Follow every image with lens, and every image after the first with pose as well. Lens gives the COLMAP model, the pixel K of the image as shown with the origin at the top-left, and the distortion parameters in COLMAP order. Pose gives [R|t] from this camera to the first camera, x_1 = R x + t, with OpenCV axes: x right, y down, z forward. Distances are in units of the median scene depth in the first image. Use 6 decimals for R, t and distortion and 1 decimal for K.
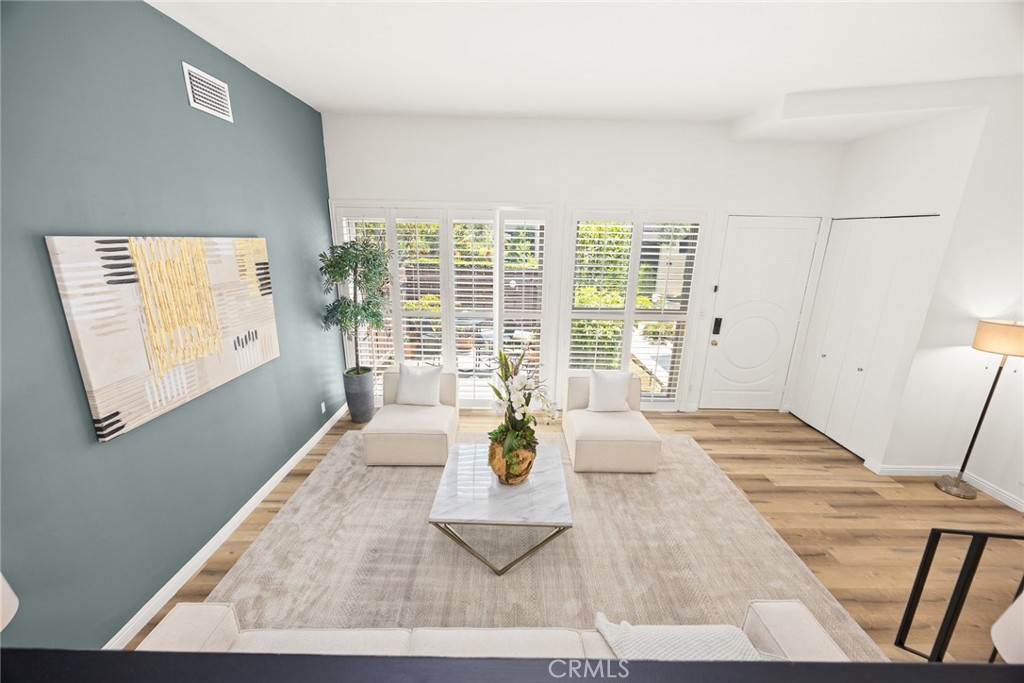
lens RADIAL K [[394.5, 0, 512.0], [0, 394.5, 341.5], [0, 0, 1]] dist [0.000512, 0.000040]
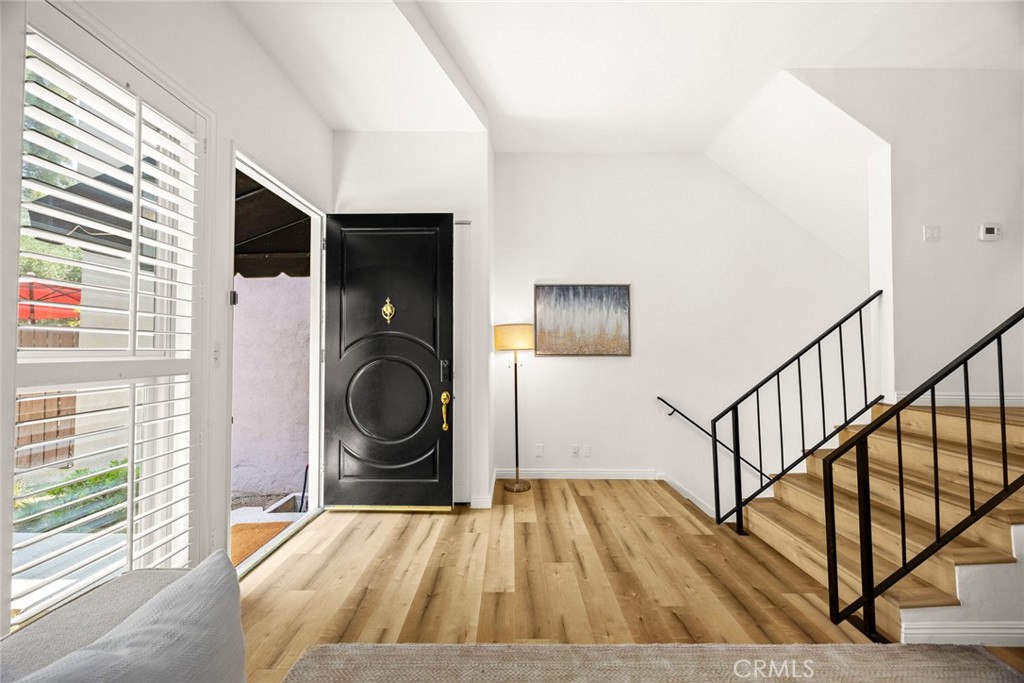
lens RADIAL K [[394.5, 0, 512.0], [0, 394.5, 341.5], [0, 0, 1]] dist [0.000512, 0.000040]
pose [[-0.000830, -0.001497, 0.999999, 0.074769], [0.258737, 0.965946, 0.001661, -0.002675], [-0.965947, 0.258738, -0.000415, 0.941396]]
